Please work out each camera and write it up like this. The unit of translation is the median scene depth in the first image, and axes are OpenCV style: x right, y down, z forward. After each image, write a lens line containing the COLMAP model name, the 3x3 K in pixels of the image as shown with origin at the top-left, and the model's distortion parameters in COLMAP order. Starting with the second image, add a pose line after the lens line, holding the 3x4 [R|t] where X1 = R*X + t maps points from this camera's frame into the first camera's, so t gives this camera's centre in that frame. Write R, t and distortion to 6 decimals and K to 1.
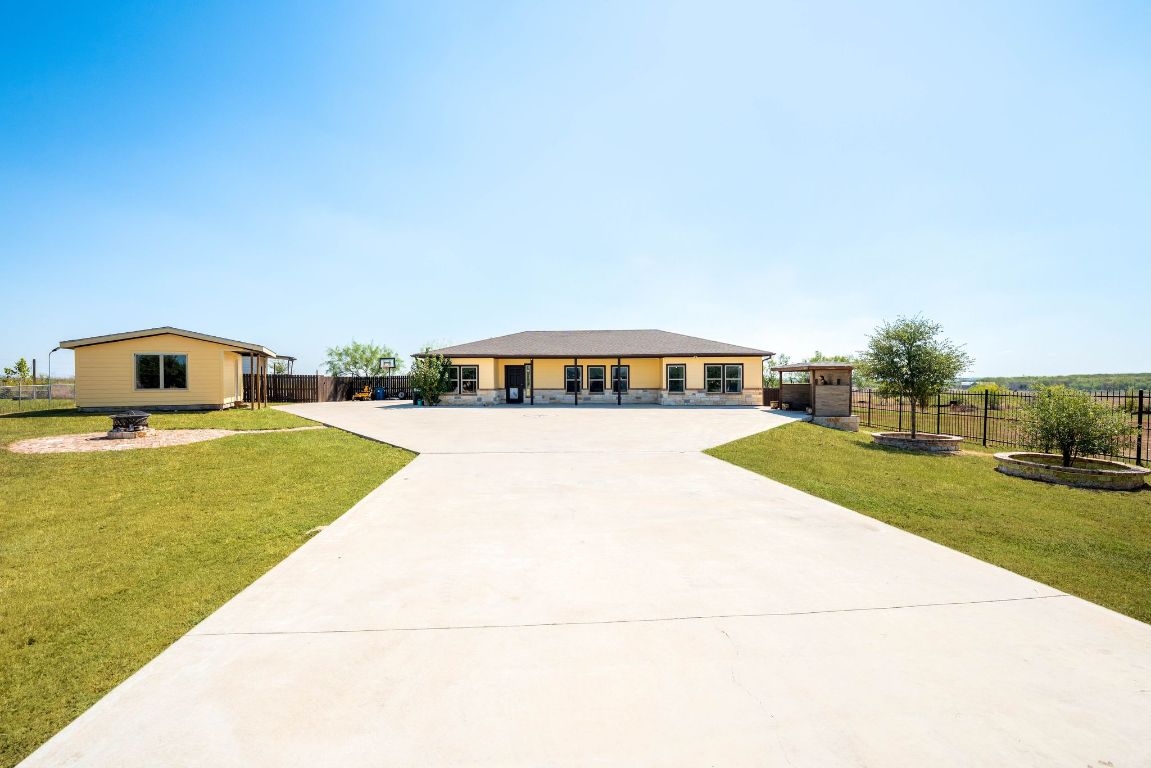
lens RADIAL K [[476.7, 0, 577.4], [0, 476.7, 391.3], [0, 0, 1]] dist [-0.029676, -0.000153]
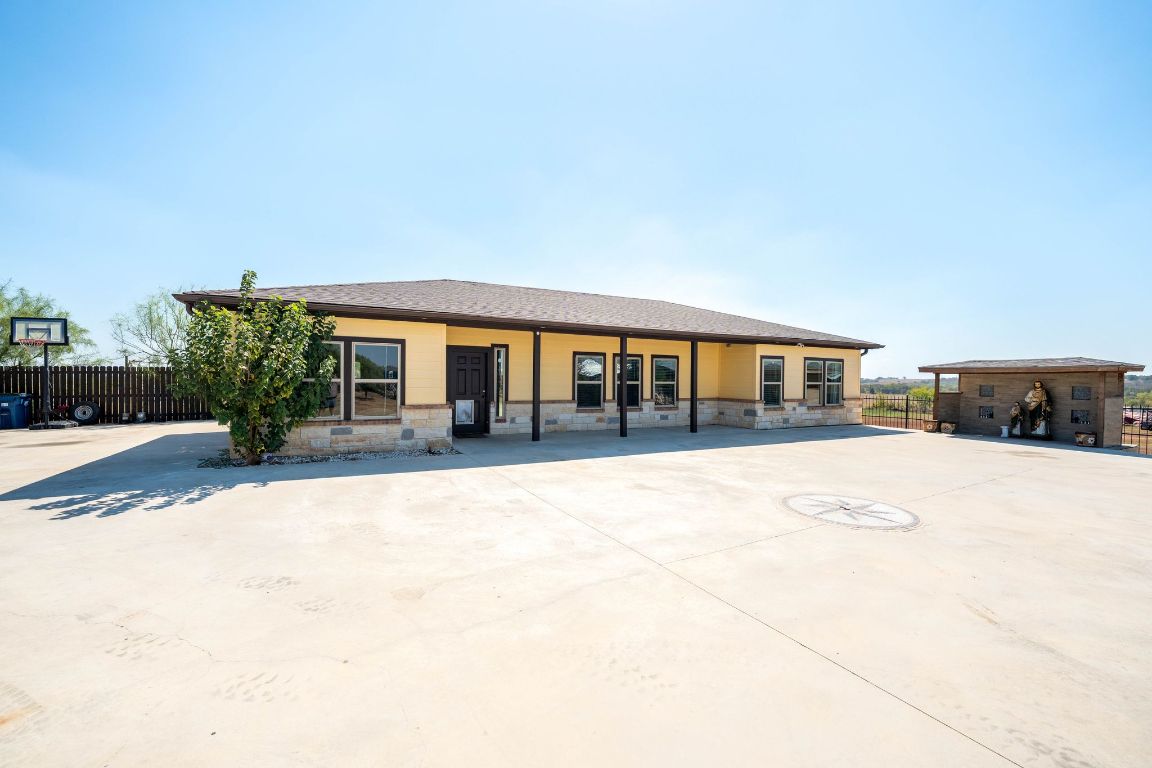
lens RADIAL K [[477.1, 0, 577.9], [0, 477.1, 391.3], [0, 0, 1]] dist [-0.029676, -0.000153]
pose [[0.867349, -0.000973, 0.497699, -0.271866], [-0.000992, 0.999993, 0.003684, -0.017045], [-0.497699, -0.003689, 0.867342, 0.611757]]
